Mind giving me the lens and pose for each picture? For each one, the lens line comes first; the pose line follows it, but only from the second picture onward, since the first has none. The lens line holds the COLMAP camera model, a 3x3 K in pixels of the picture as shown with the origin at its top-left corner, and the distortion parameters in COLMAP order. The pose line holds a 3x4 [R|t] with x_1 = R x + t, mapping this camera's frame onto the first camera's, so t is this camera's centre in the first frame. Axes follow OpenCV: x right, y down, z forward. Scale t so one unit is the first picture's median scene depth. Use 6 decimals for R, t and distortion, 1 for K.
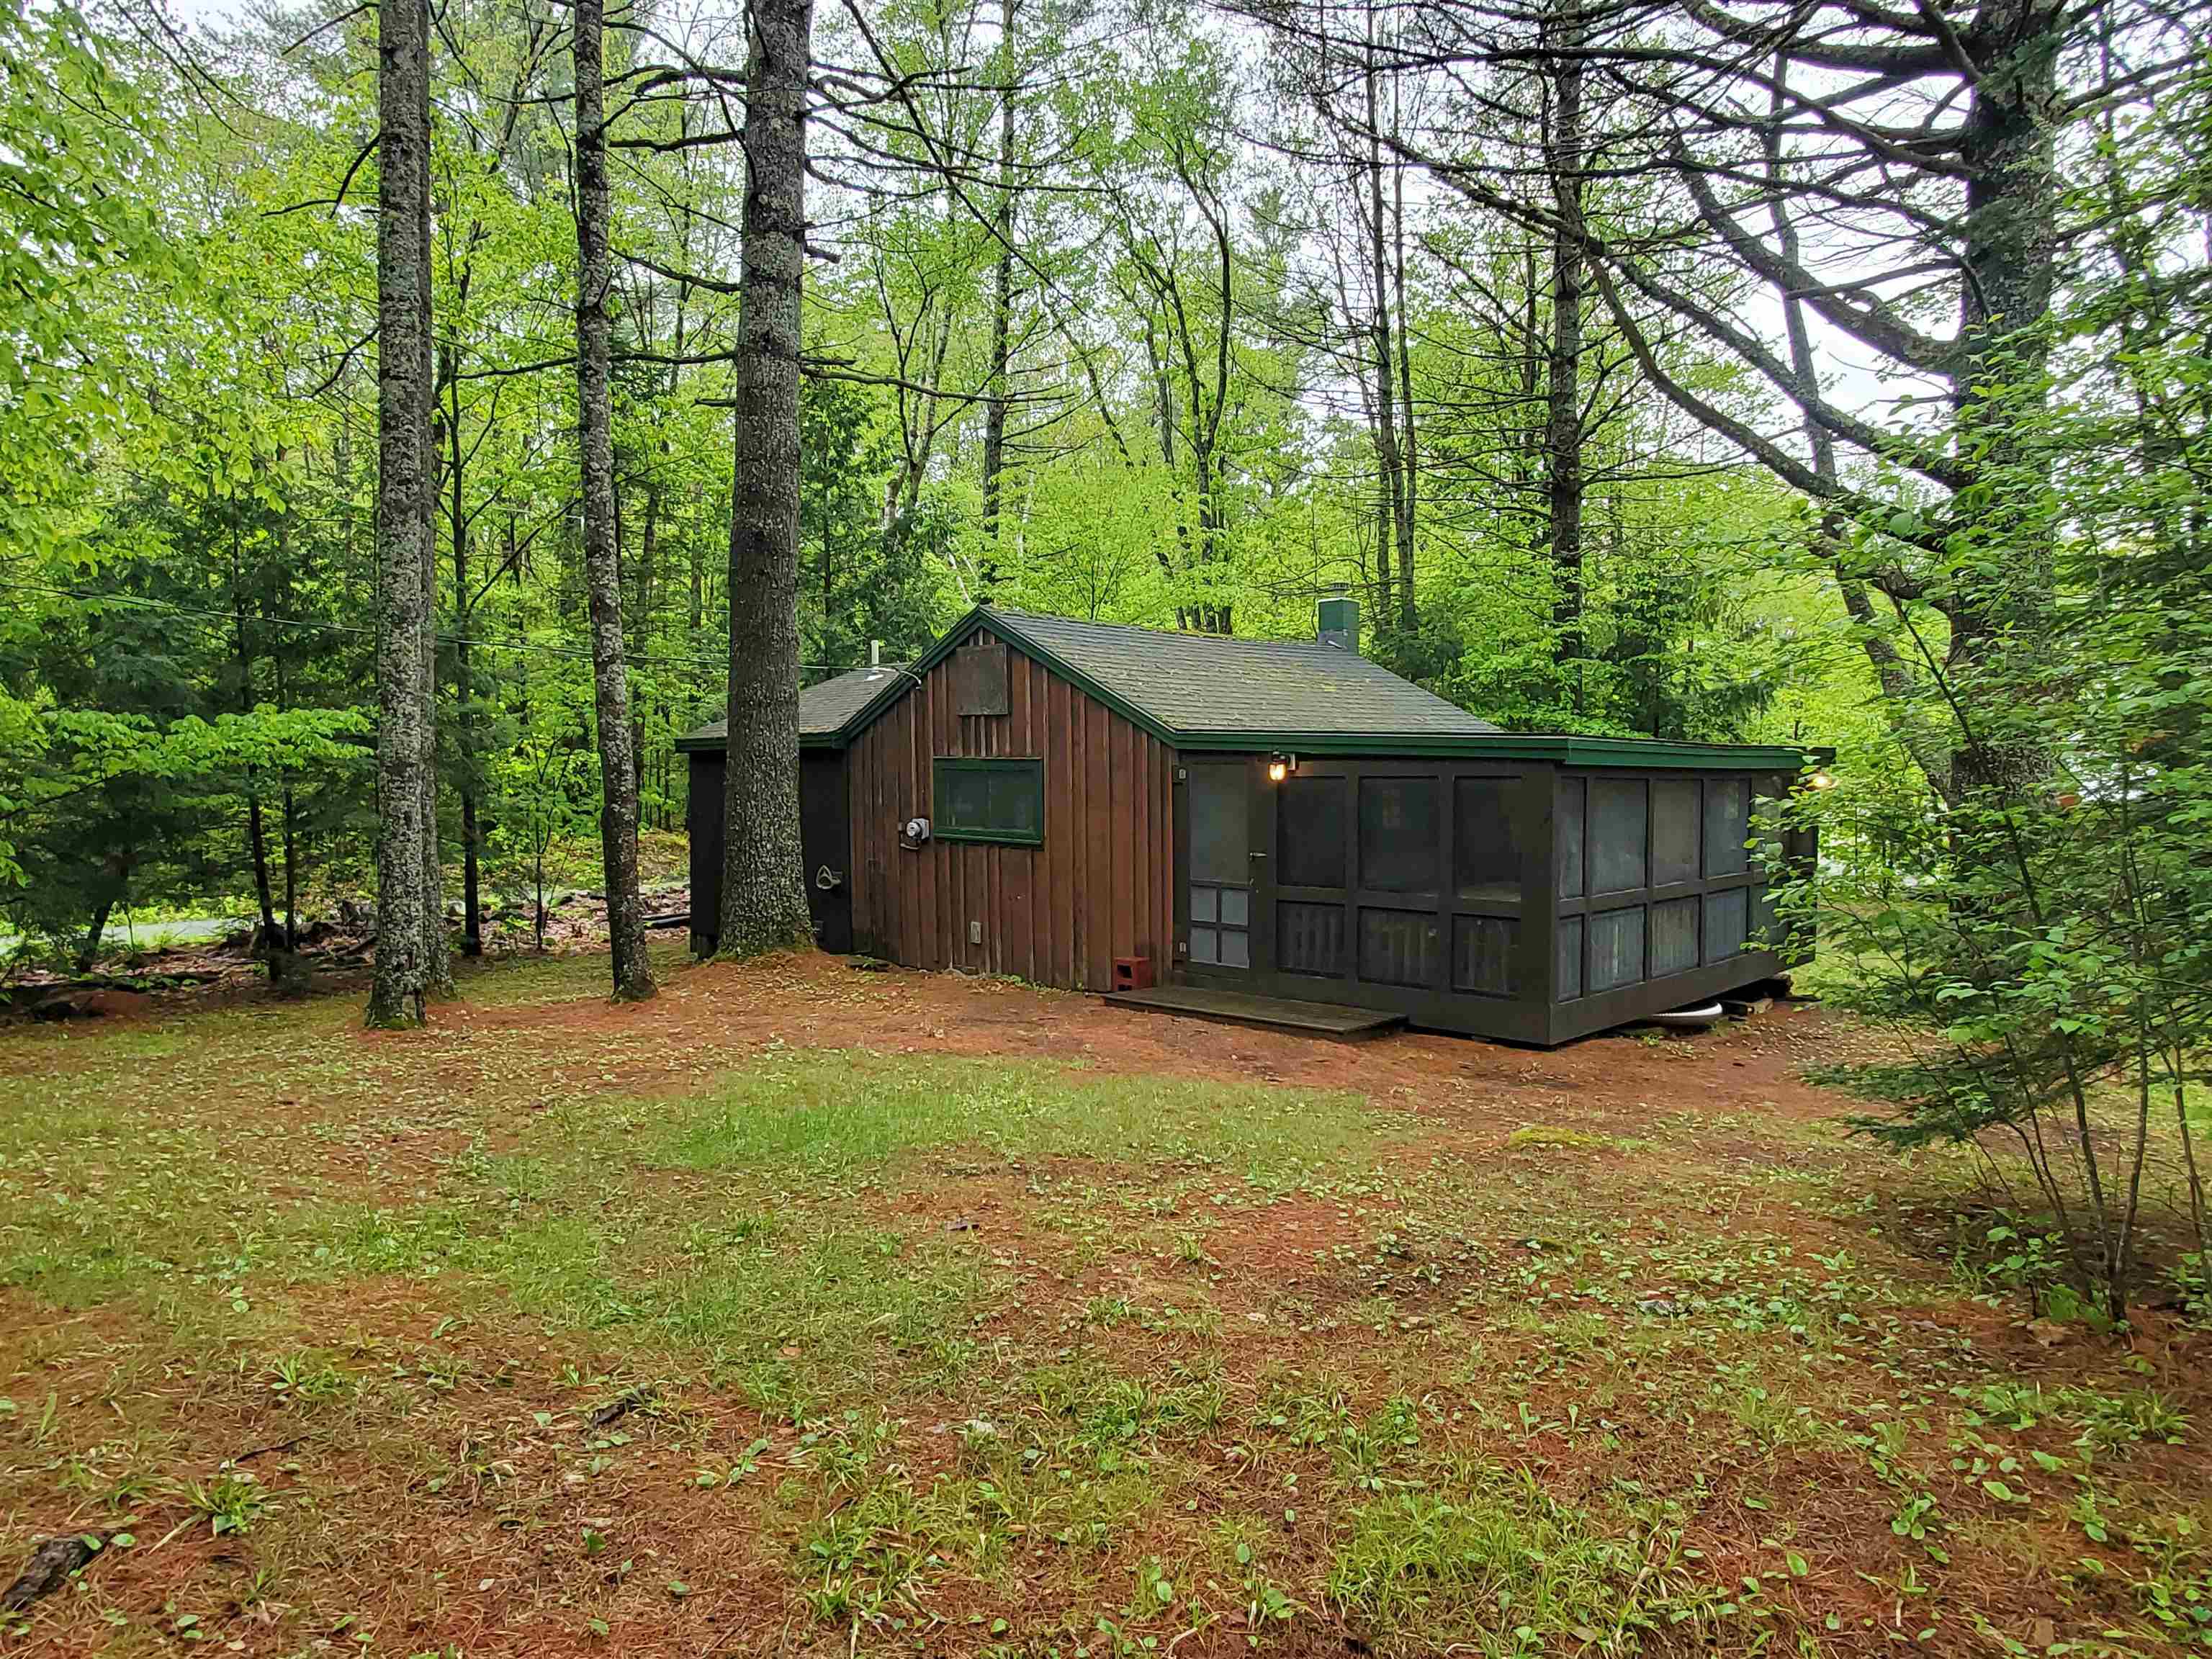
lens RADIAL K [[1043.7, 0, 1104.4], [0, 1043.7, 845.1], [0, 0, 1]] dist [0.000747, 0.000384]
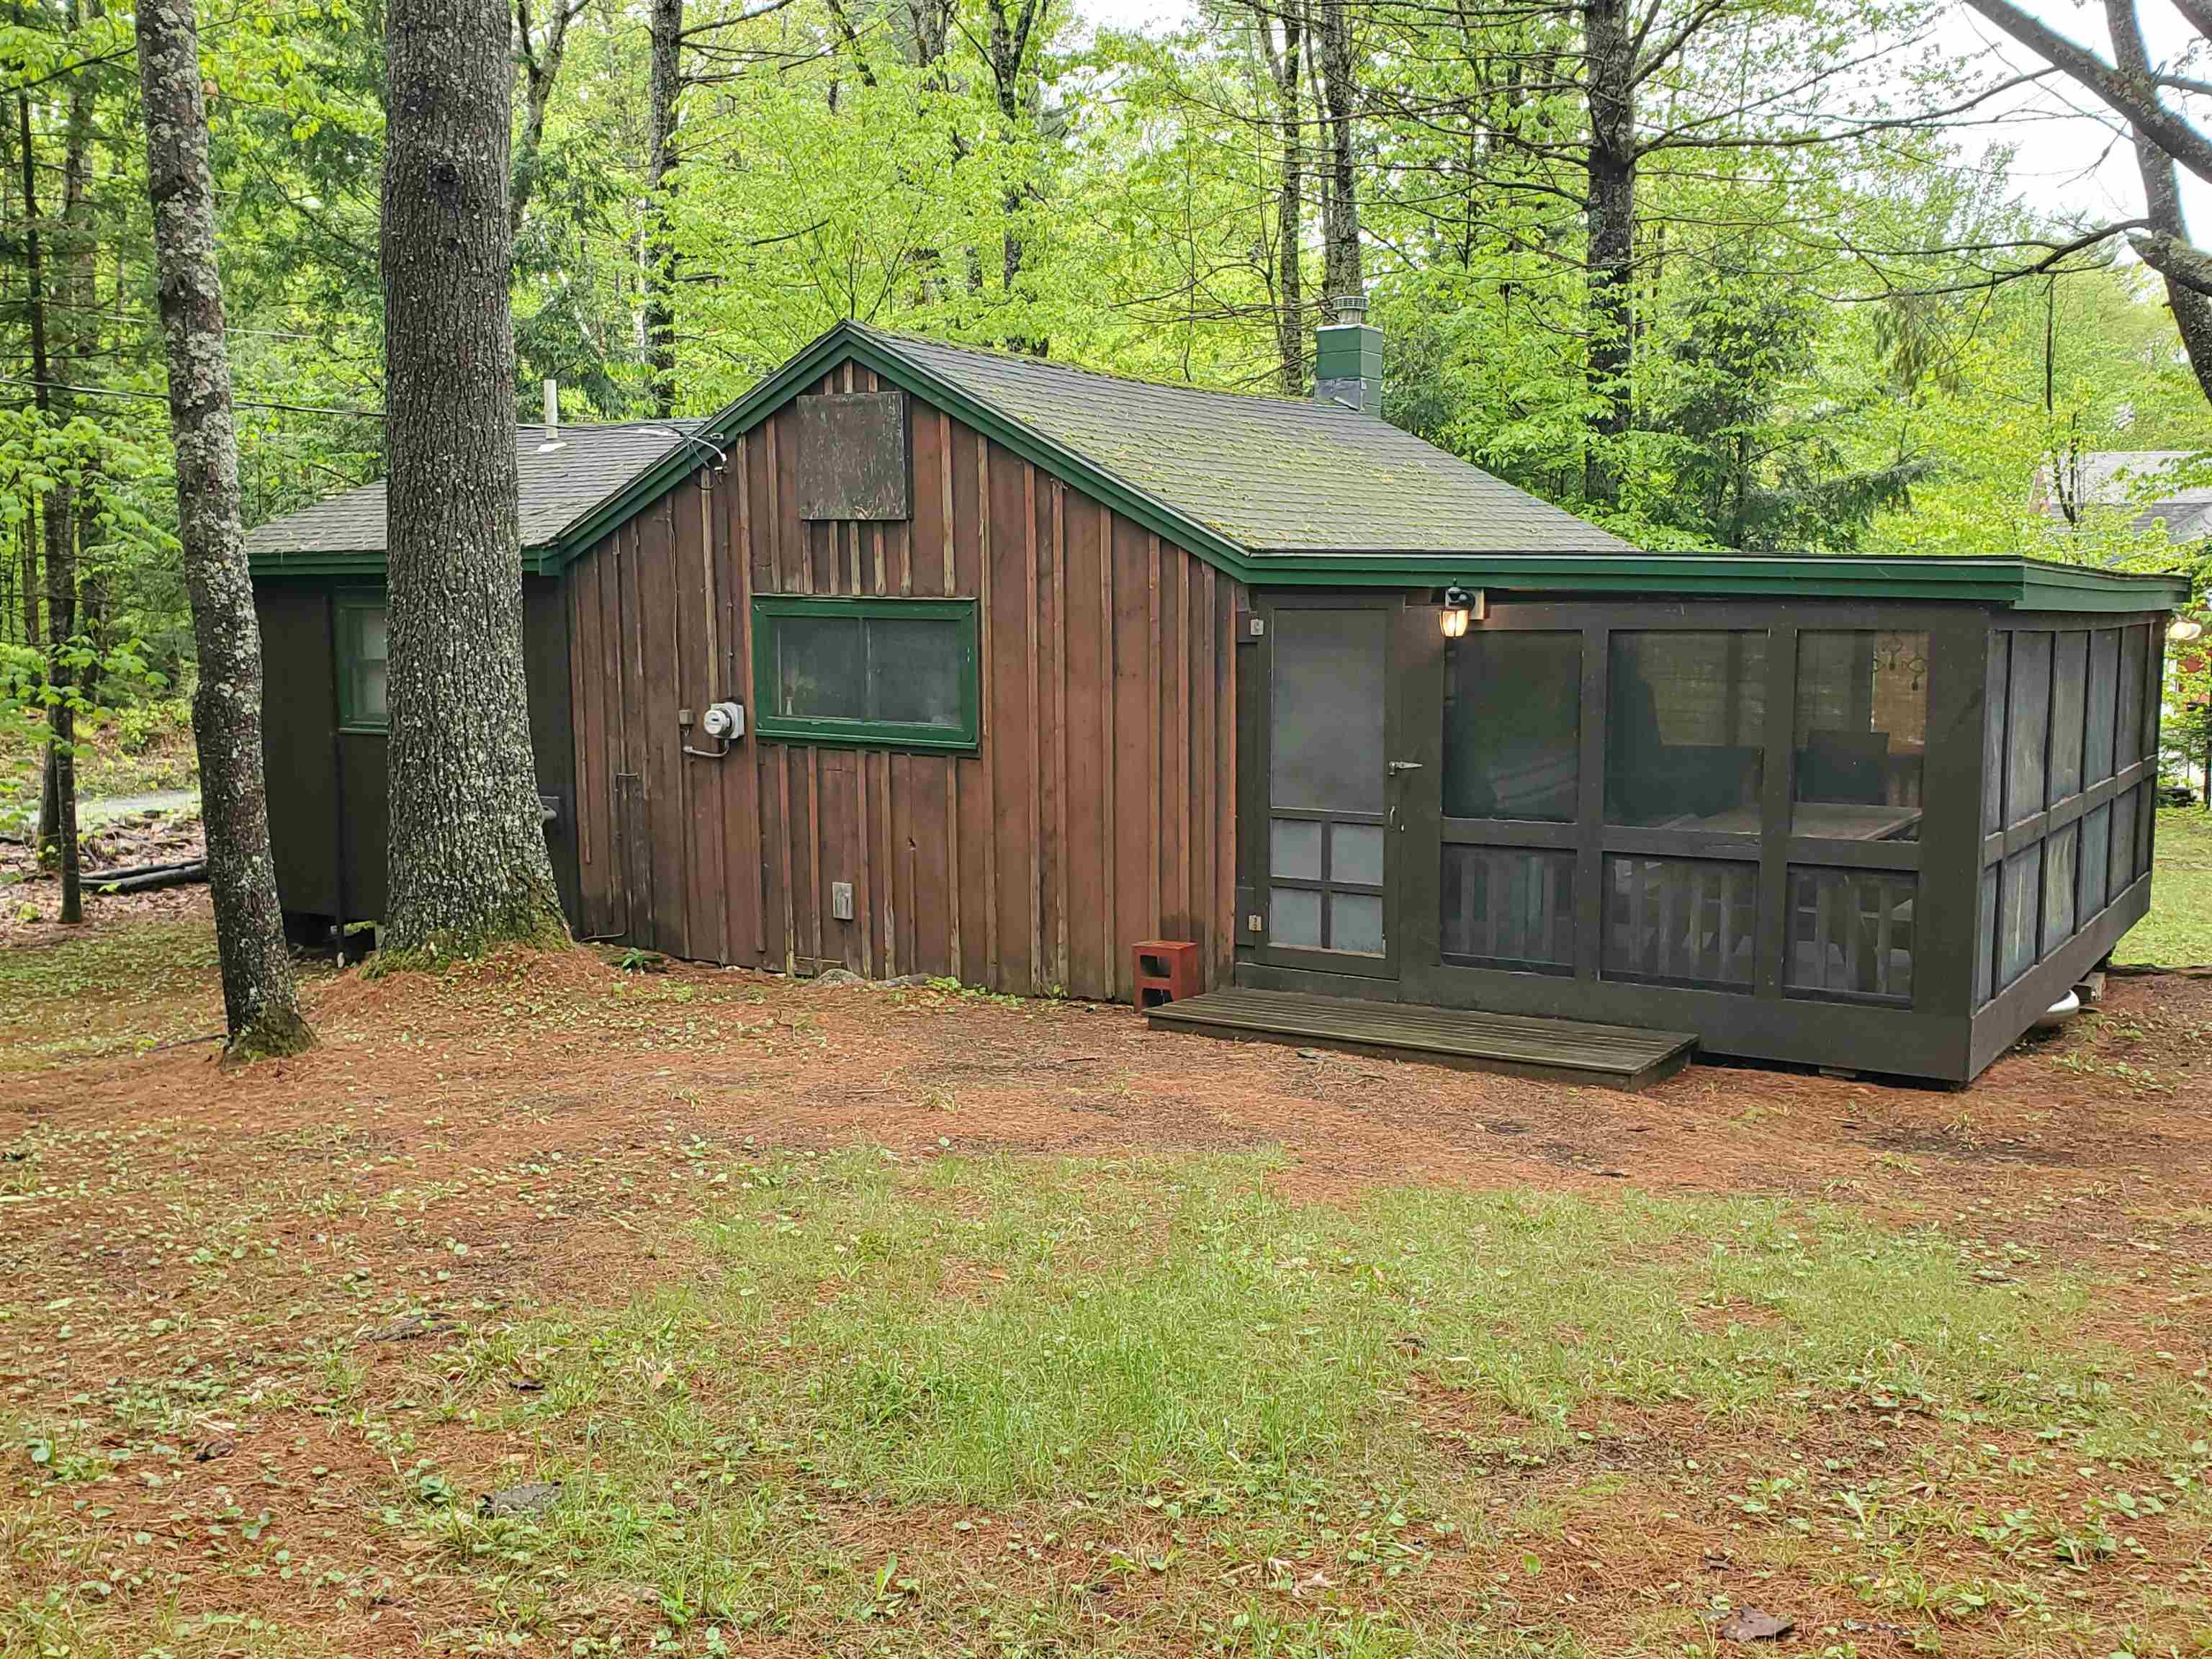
lens RADIAL K [[1690.7, 0, 1109.0], [0, 1690.7, 827.2], [0, 0, 1]] dist [0.053062, -0.035969]
pose [[0.990072, -0.019030, 0.139267, -0.118895], [0.011143, 0.998301, 0.057193, -0.009543], [-0.140119, -0.055074, 0.988602, 0.067683]]
